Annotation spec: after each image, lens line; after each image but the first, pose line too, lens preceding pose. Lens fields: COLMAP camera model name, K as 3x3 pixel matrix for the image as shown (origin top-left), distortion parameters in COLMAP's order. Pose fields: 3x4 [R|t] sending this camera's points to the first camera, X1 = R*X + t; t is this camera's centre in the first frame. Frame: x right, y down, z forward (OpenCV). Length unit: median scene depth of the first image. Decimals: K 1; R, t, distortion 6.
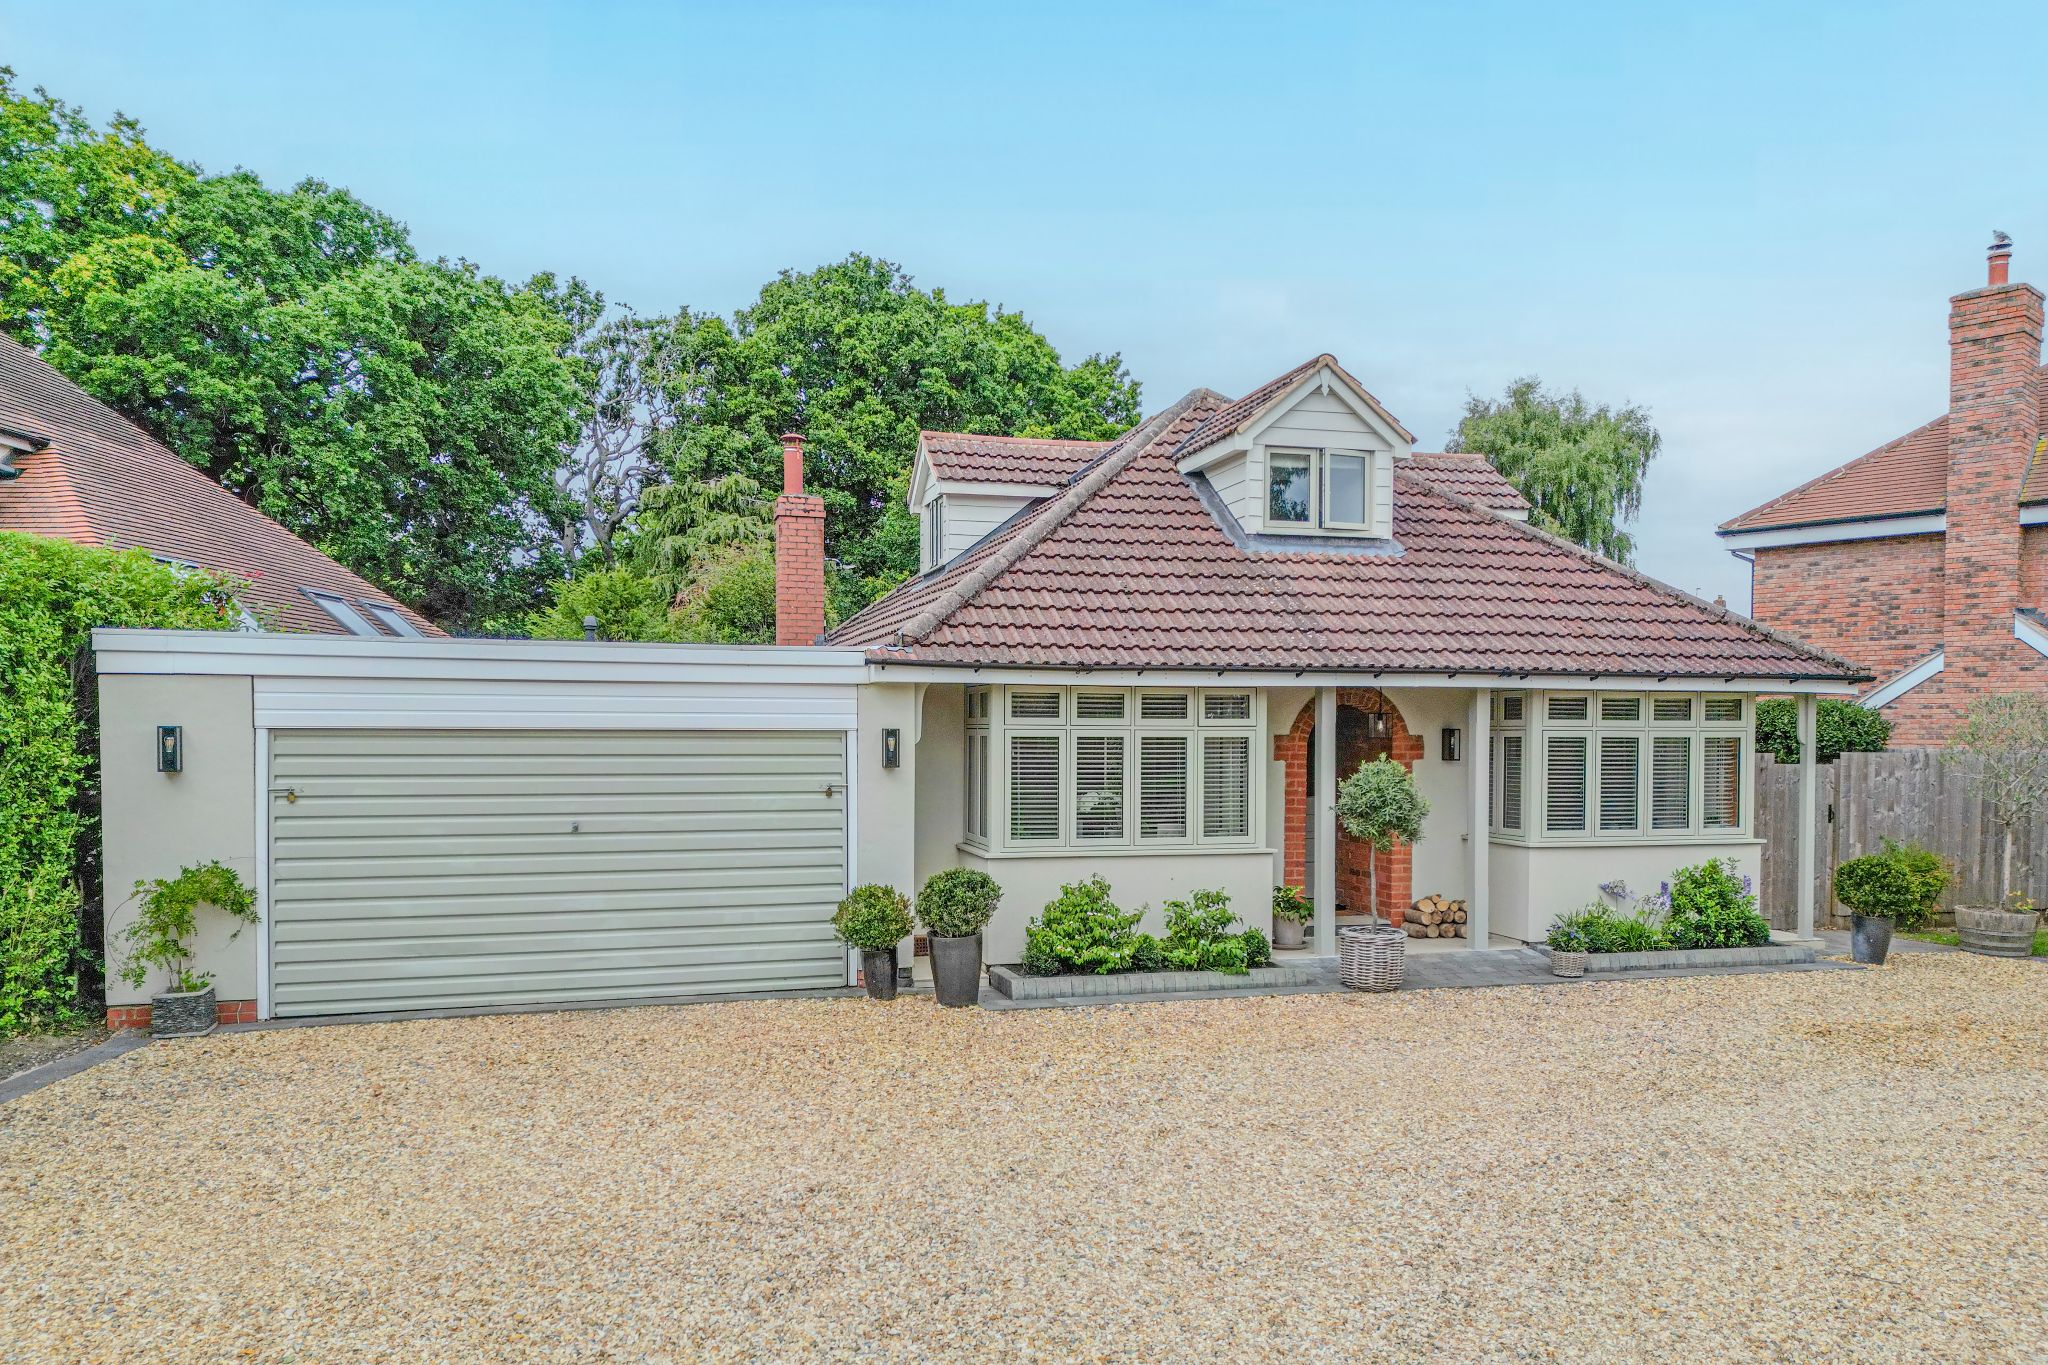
lens RADIAL K [[1393.6, 0, 1019.2], [0, 1393.6, 829.0], [0, 0, 1]] dist [0.051522, -0.049124]
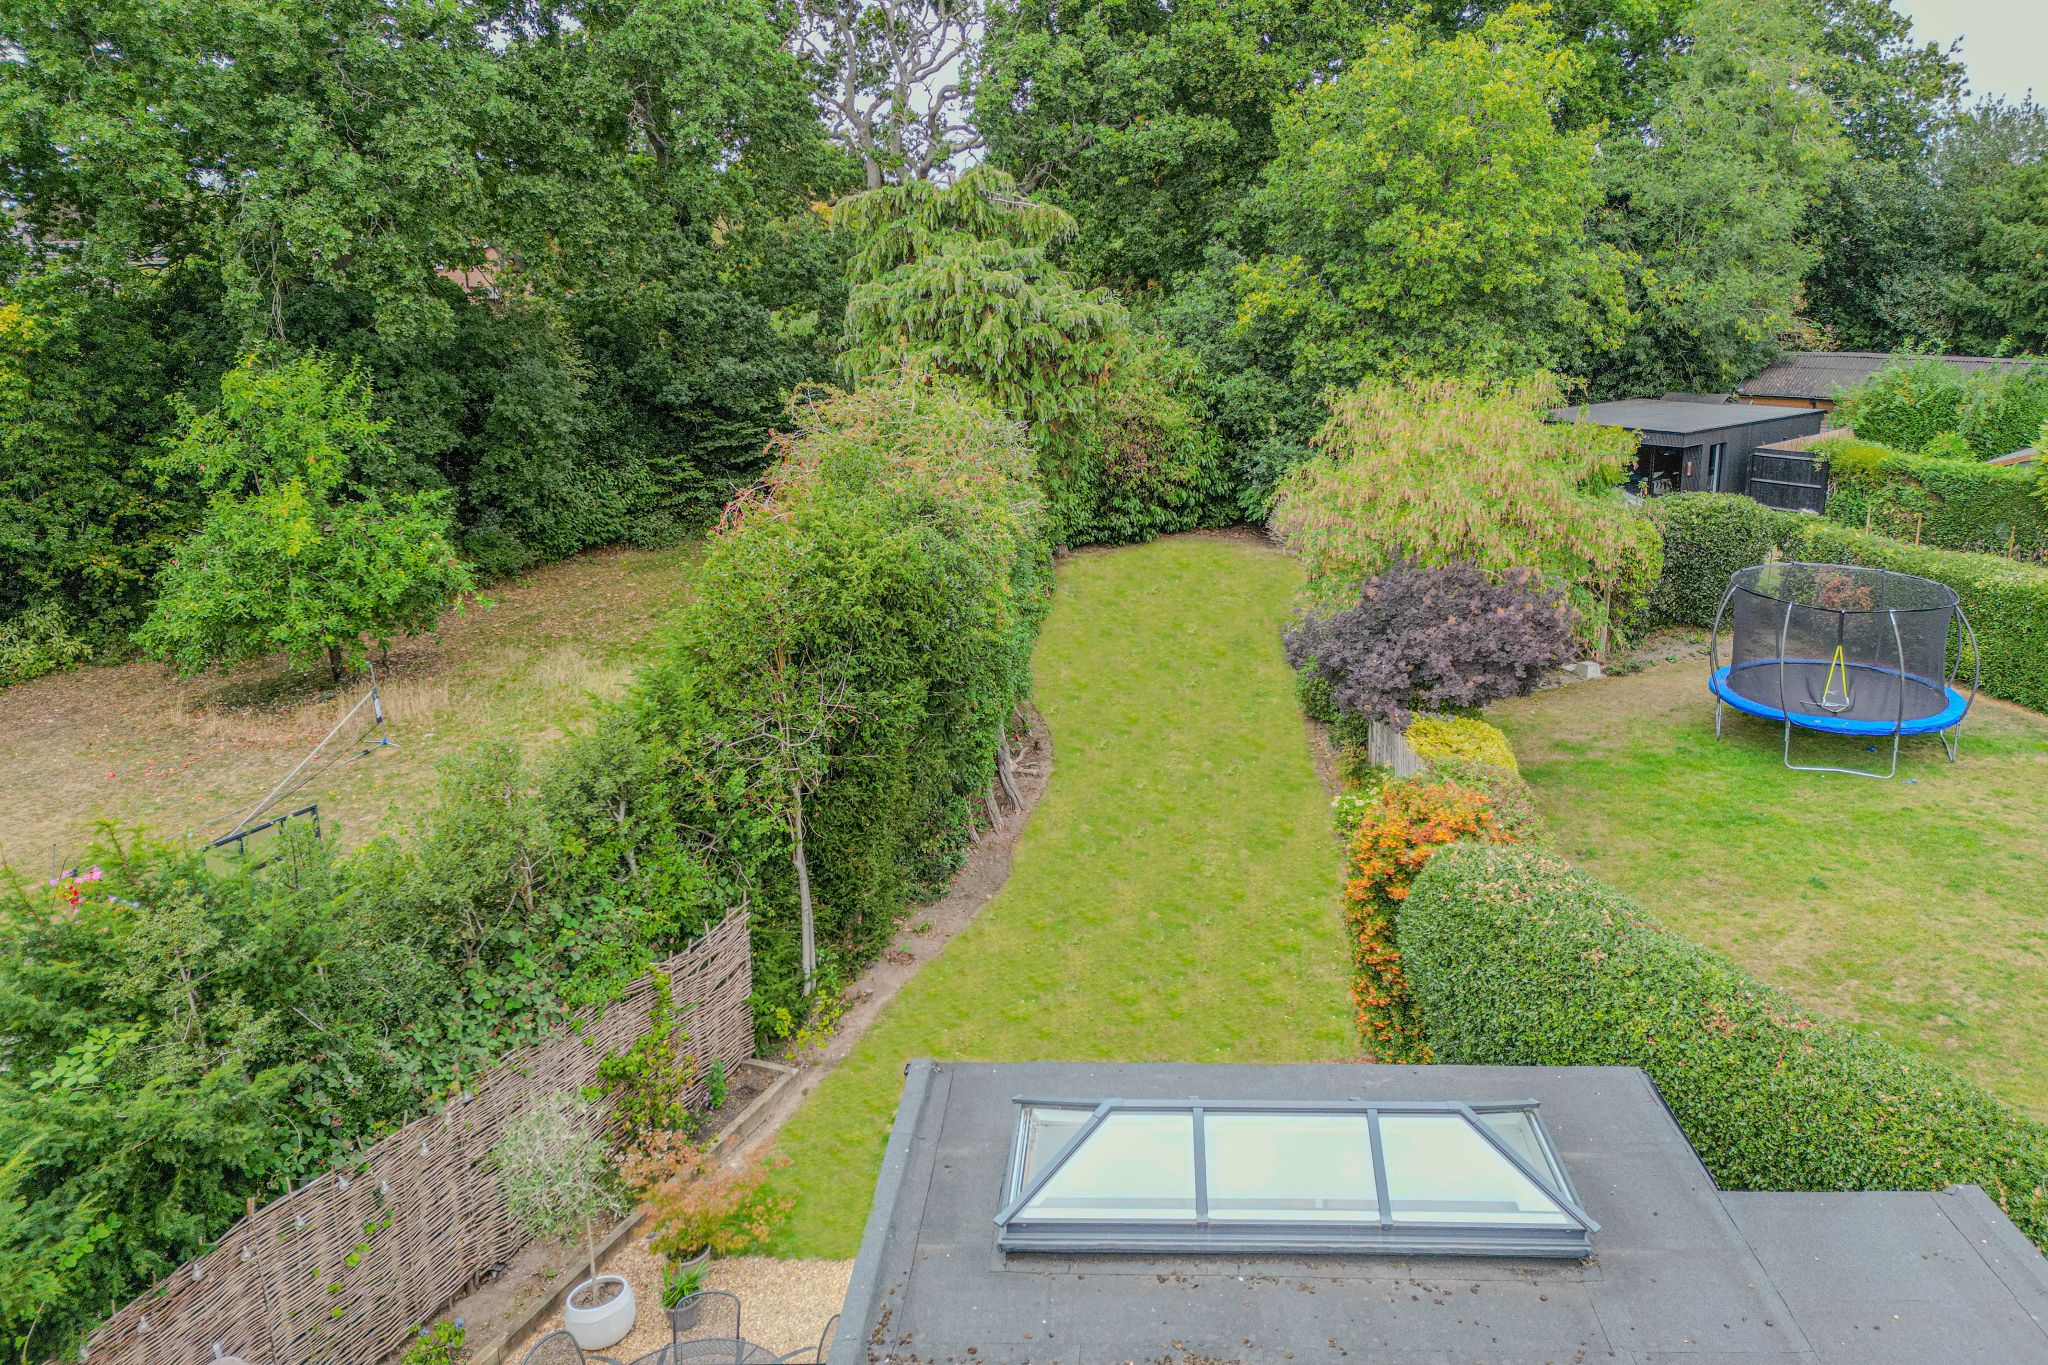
lens RADIAL K [[1393.6, 0, 1120.2], [0, 1393.6, 584.5], [0, 0, 1]] dist [0.051522, -0.049124]
pose [[0.952745, 0.063770, -0.297003, 0.150862], [-0.008668, 0.983026, 0.183262, -0.530318], [0.303649, -0.172027, 0.937126, 1.169843]]
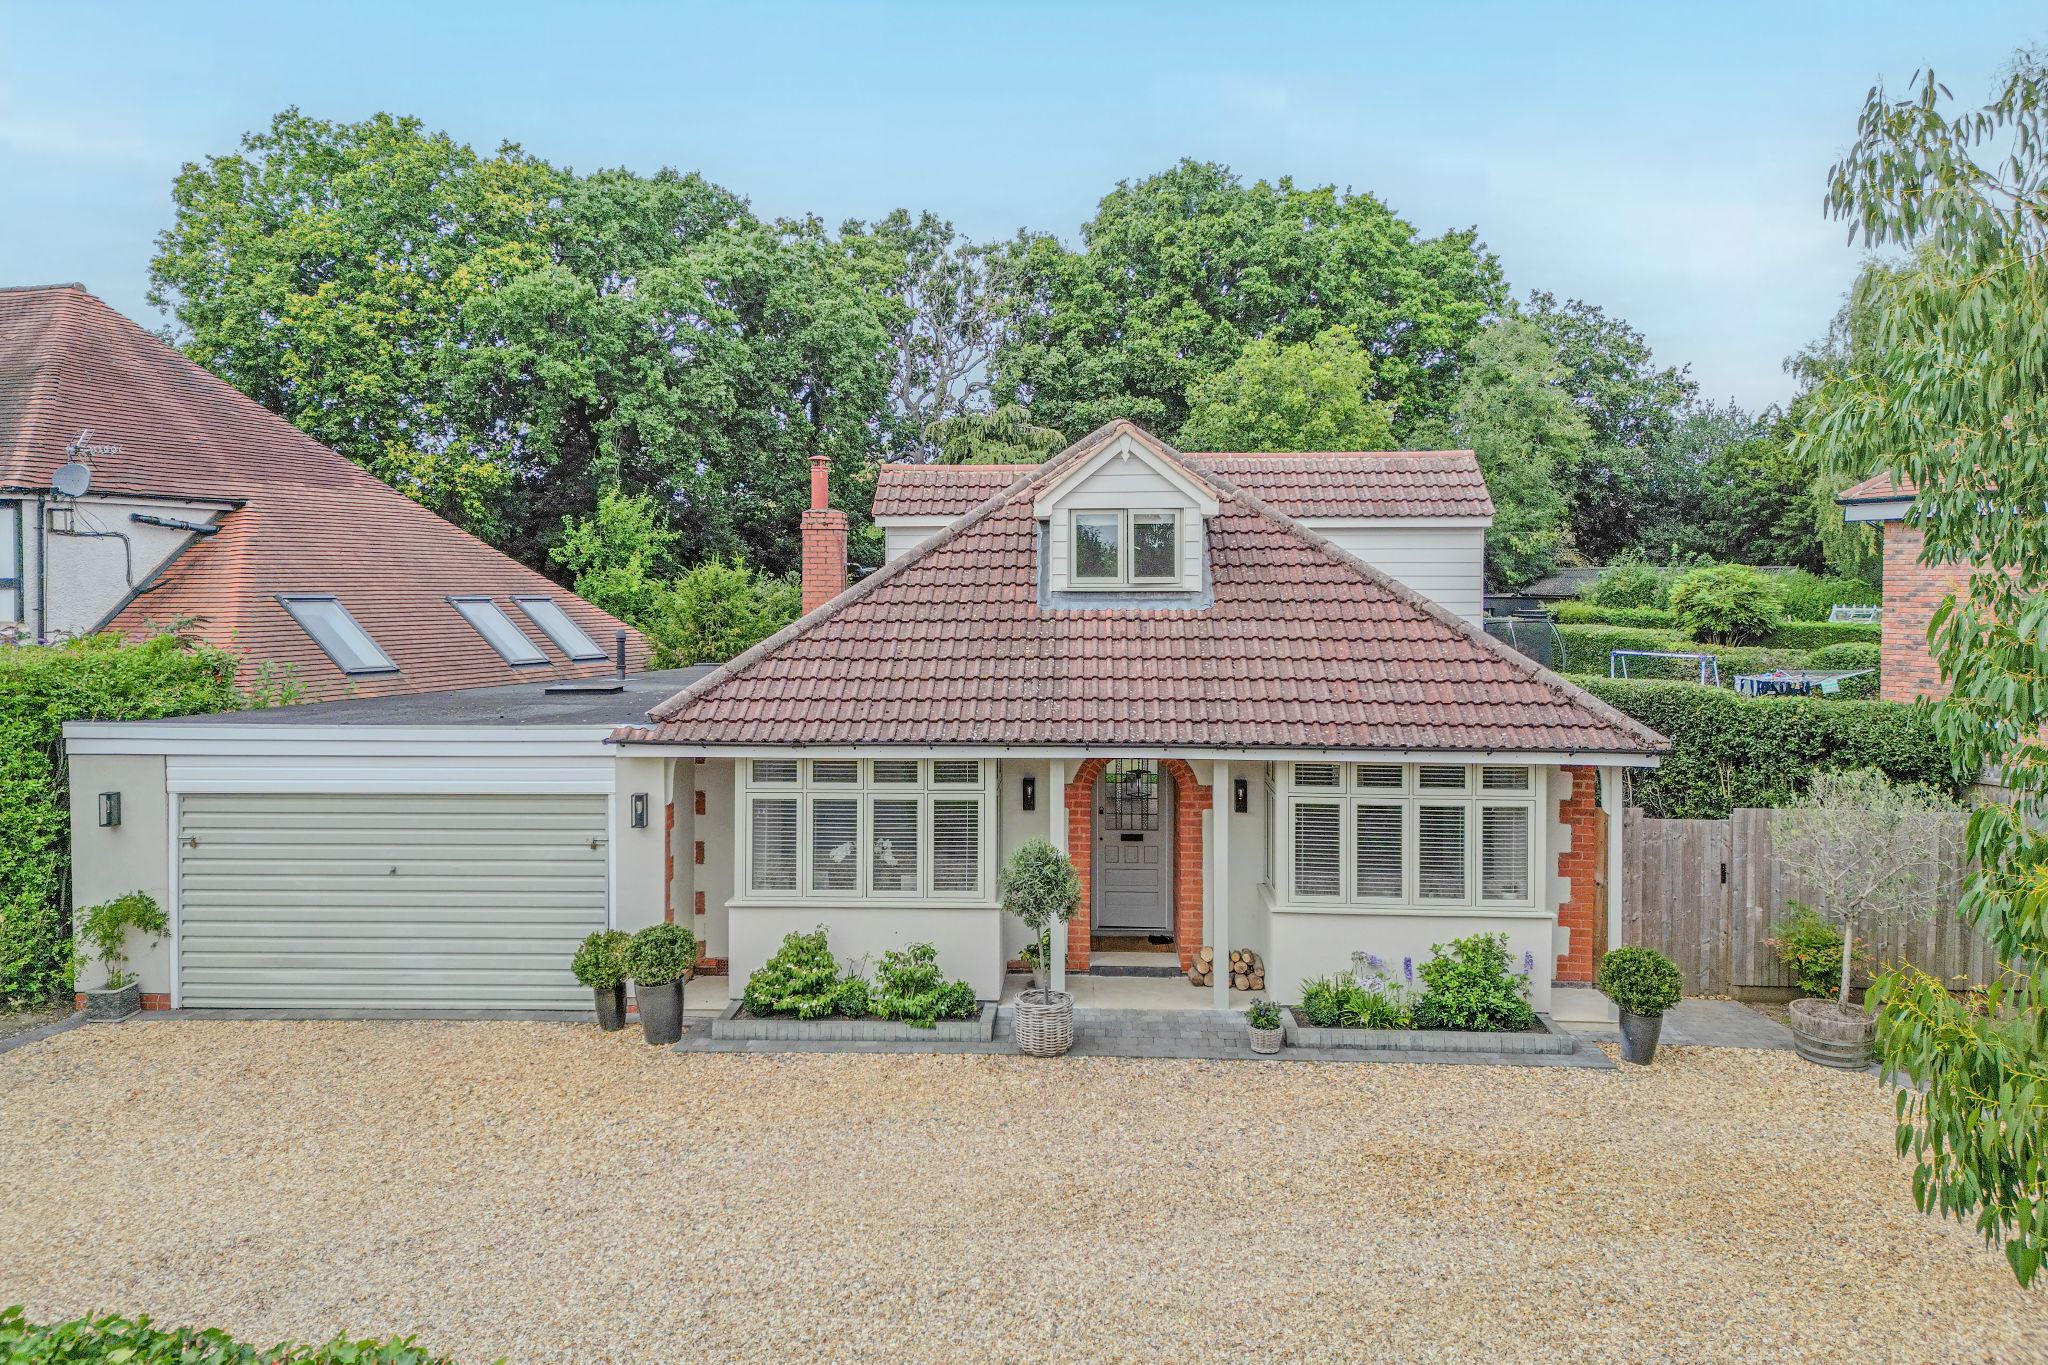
lens RADIAL K [[1393.6, 0, 1056.9], [0, 1393.6, 694.8], [0, 0, 1]] dist [0.051522, -0.049124]
pose [[0.947999, 0.023721, -0.317388, 0.503331], [-0.018613, 0.999644, 0.019117, -0.151687], [0.317729, -0.012216, 0.948103, -0.004636]]
